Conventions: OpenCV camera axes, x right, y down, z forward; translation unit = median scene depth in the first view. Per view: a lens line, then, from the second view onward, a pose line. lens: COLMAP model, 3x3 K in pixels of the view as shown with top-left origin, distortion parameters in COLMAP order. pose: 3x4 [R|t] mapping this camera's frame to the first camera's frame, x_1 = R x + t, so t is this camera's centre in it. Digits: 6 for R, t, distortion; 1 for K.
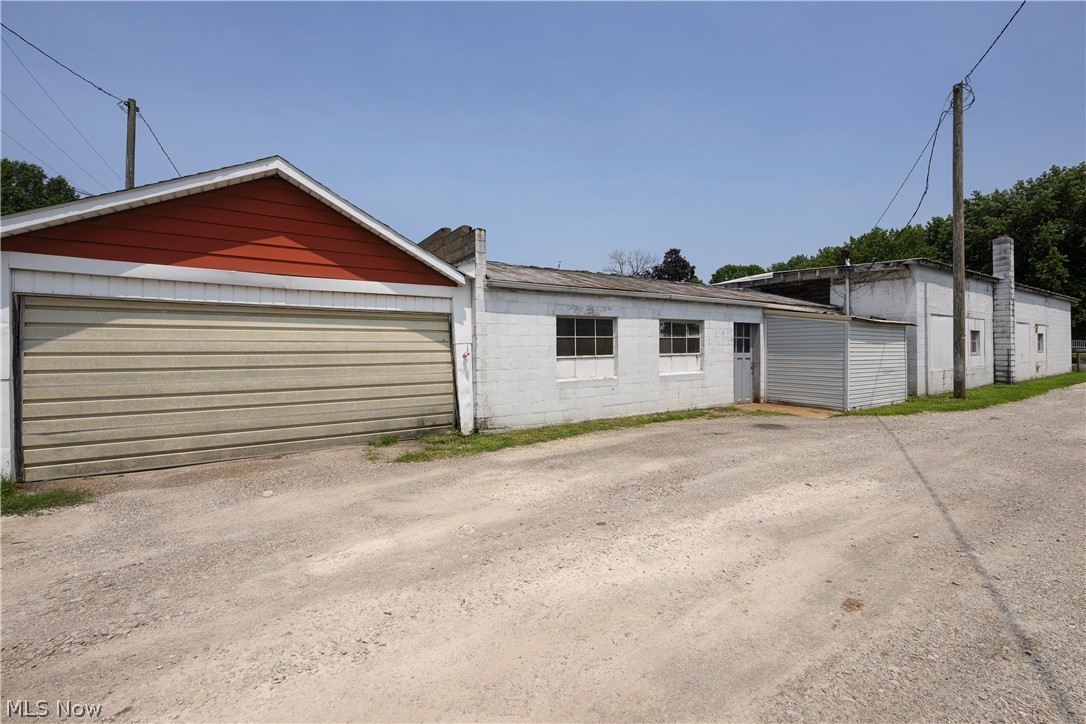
lens RADIAL K [[428.2, 0, 543.0], [0, 428.2, 362.0], [0, 0, 1]] dist [-0.000278, -0.000056]
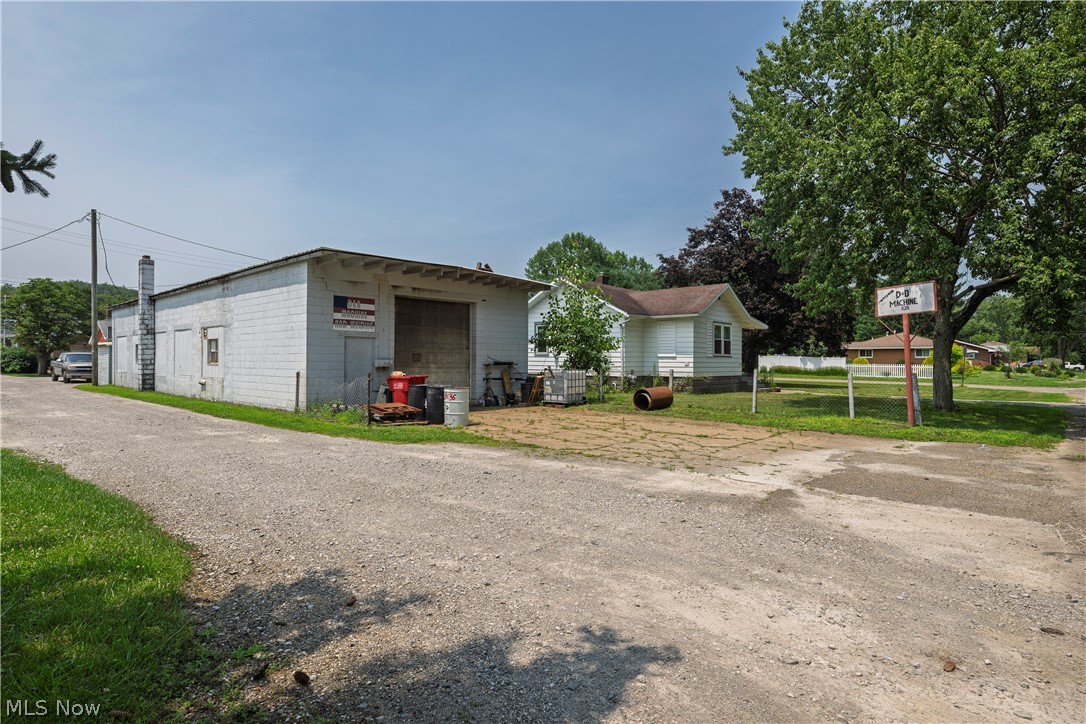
lens RADIAL K [[553.7, 0, 540.1], [0, 553.7, 357.5], [0, 0, 1]] dist [-0.000770, -0.000156]
pose [[0.283781, 0.003564, -0.958882, 2.210665], [-0.025617, 0.999664, -0.003866, -0.045958], [0.958547, 0.025661, 0.283777, 1.265125]]
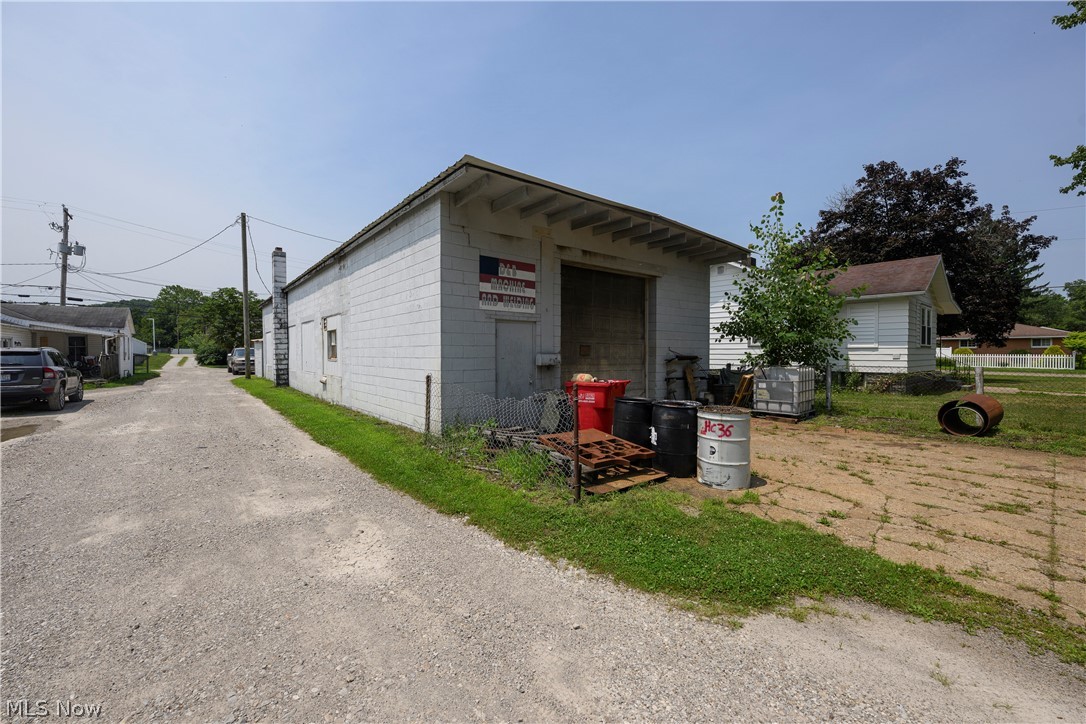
lens RADIAL K [[428.2, 0, 543.0], [0, 428.2, 362.0], [0, 0, 1]] dist [-0.000278, -0.000056]
pose [[0.138659, 0.030171, -0.989880, 1.808185], [-0.019617, 0.999423, 0.027714, -0.044095], [0.990146, 0.015576, 0.139171, 1.214196]]
